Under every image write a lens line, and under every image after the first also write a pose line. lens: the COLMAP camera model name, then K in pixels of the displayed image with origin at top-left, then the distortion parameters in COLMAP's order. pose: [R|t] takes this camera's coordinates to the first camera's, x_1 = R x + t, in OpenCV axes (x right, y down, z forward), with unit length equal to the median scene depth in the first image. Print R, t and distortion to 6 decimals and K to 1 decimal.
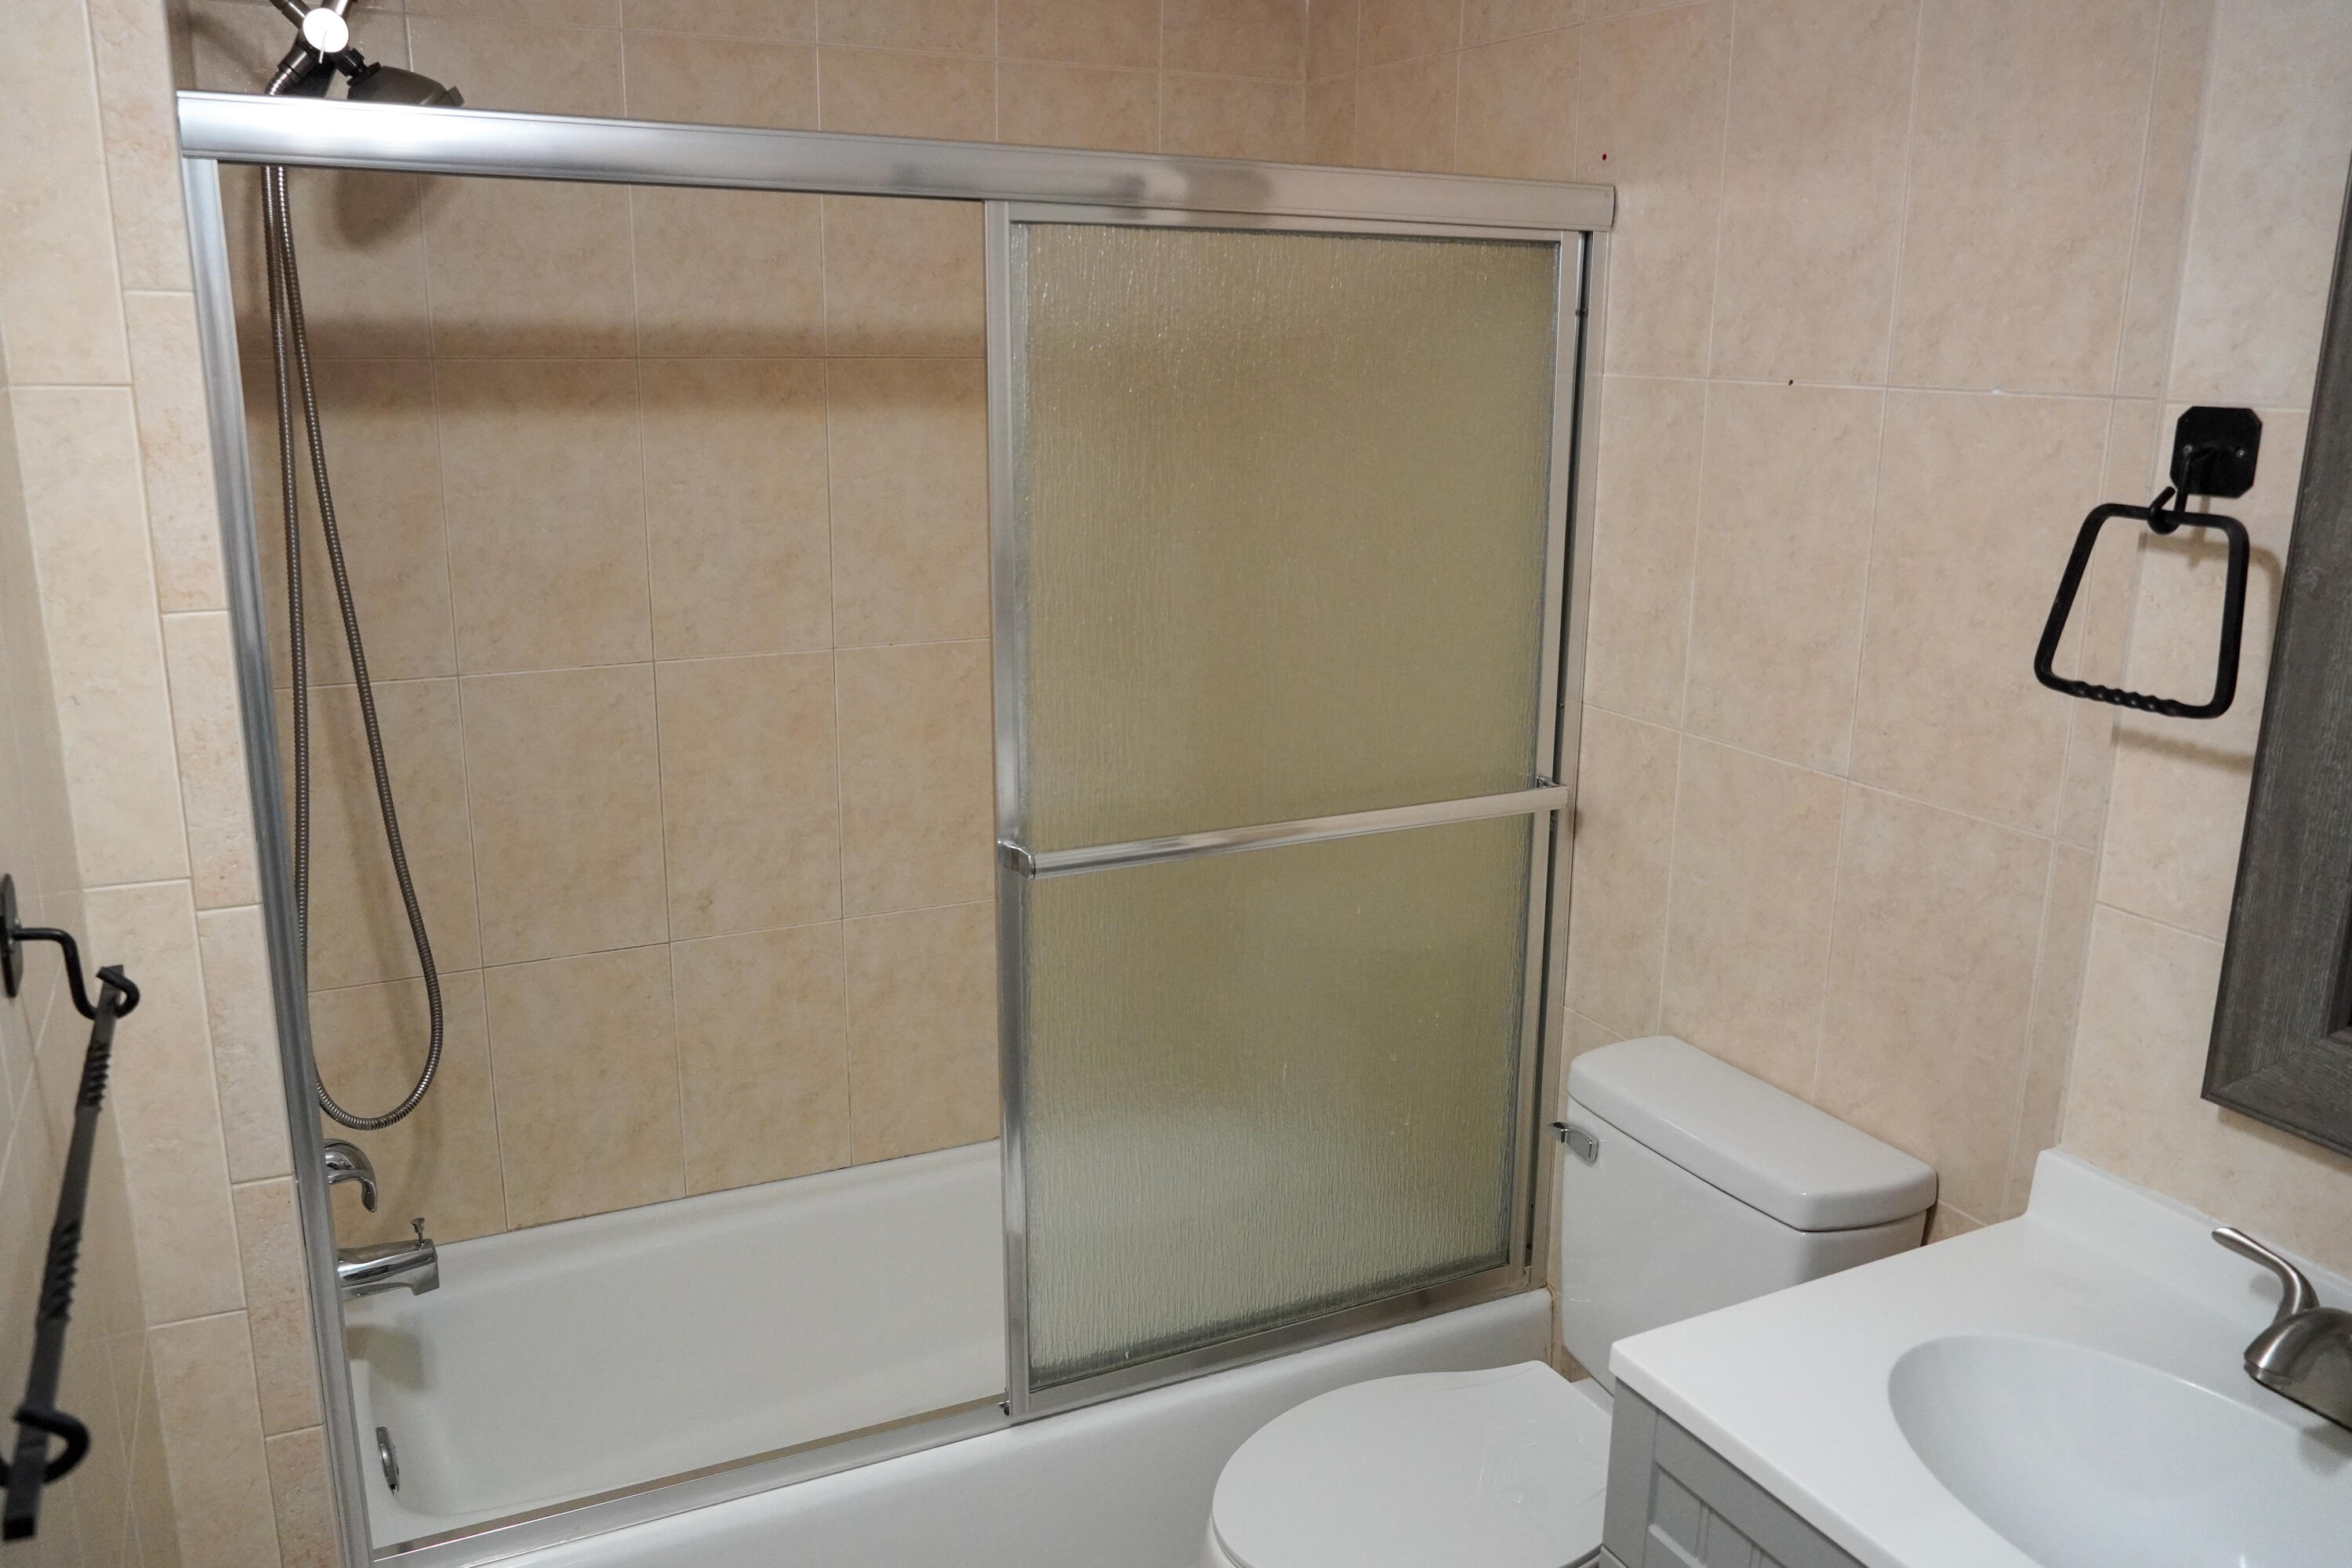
lens RADIAL K [[1840.2, 0, 1186.4], [0, 1840.2, 780.4], [0, 0, 1]] dist [-0.031897, 0.039997]
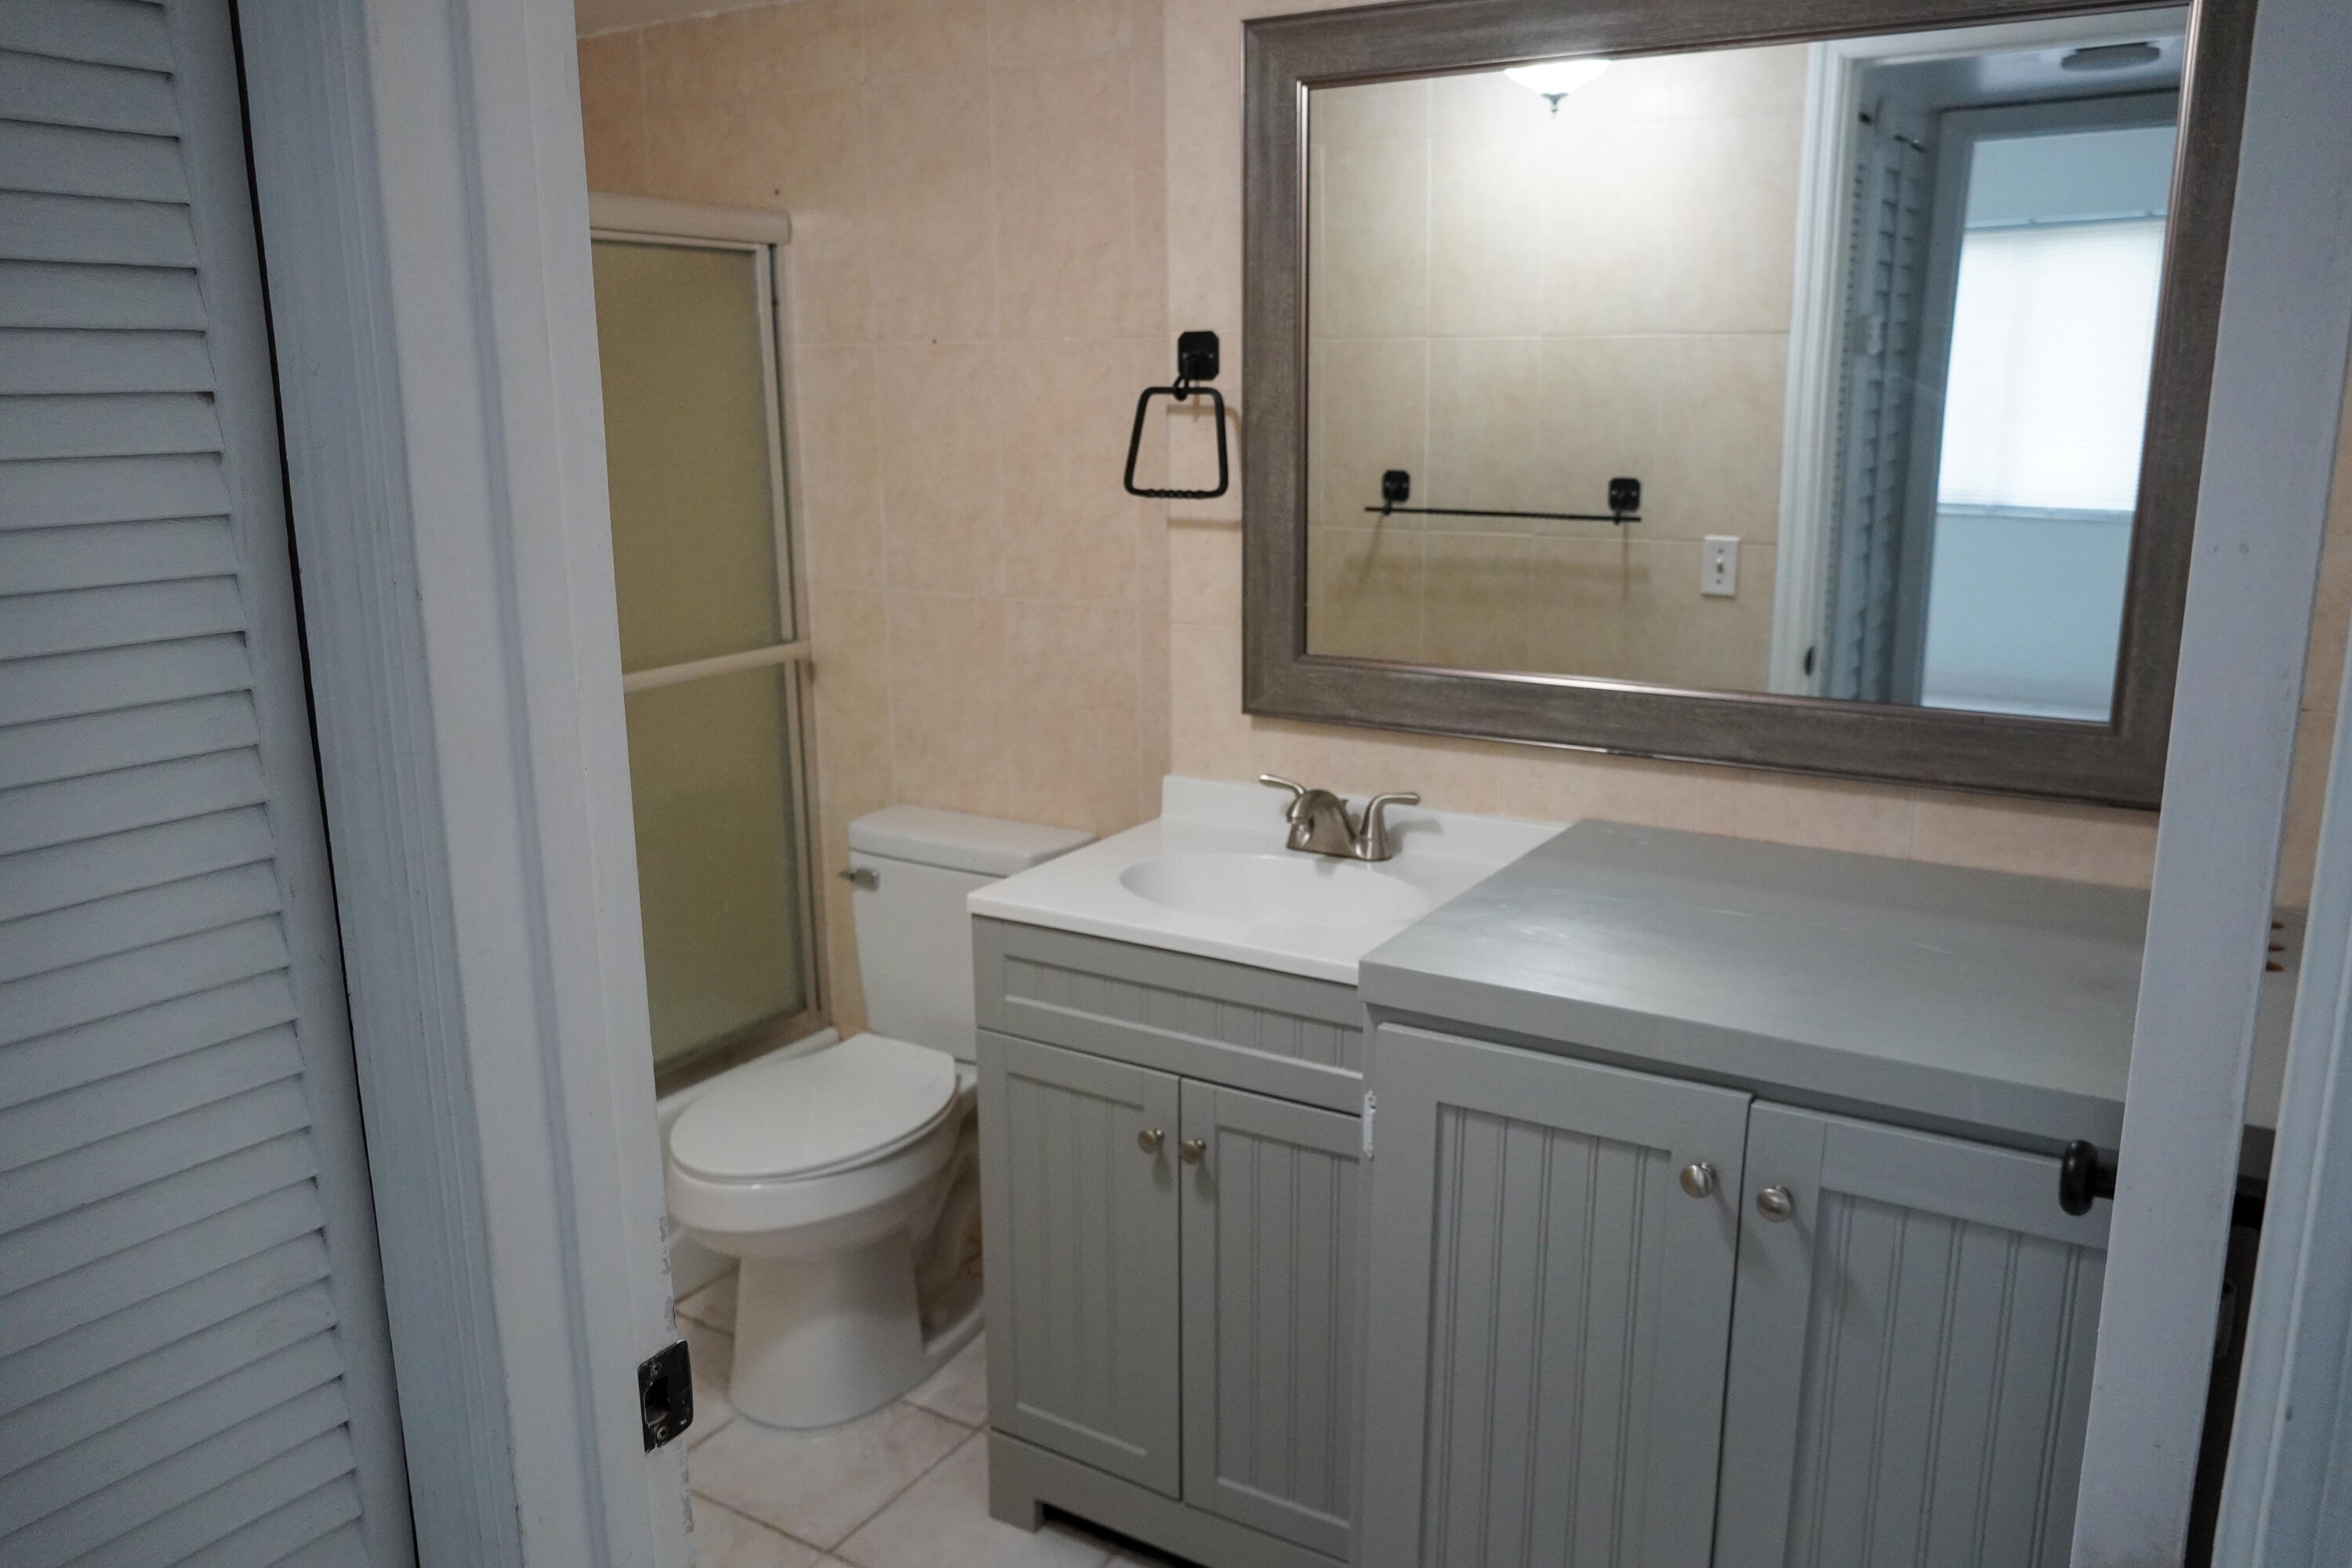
lens RADIAL K [[1840.2, 0, 1172.3], [0, 1840.2, 787.5], [0, 0, 1]] dist [-0.031897, 0.039997]
pose [[0.858488, -0.133302, 0.495206, -0.413172], [0.144400, 0.989390, 0.015997, 0.207549], [-0.492085, 0.057775, 0.868628, -0.538249]]
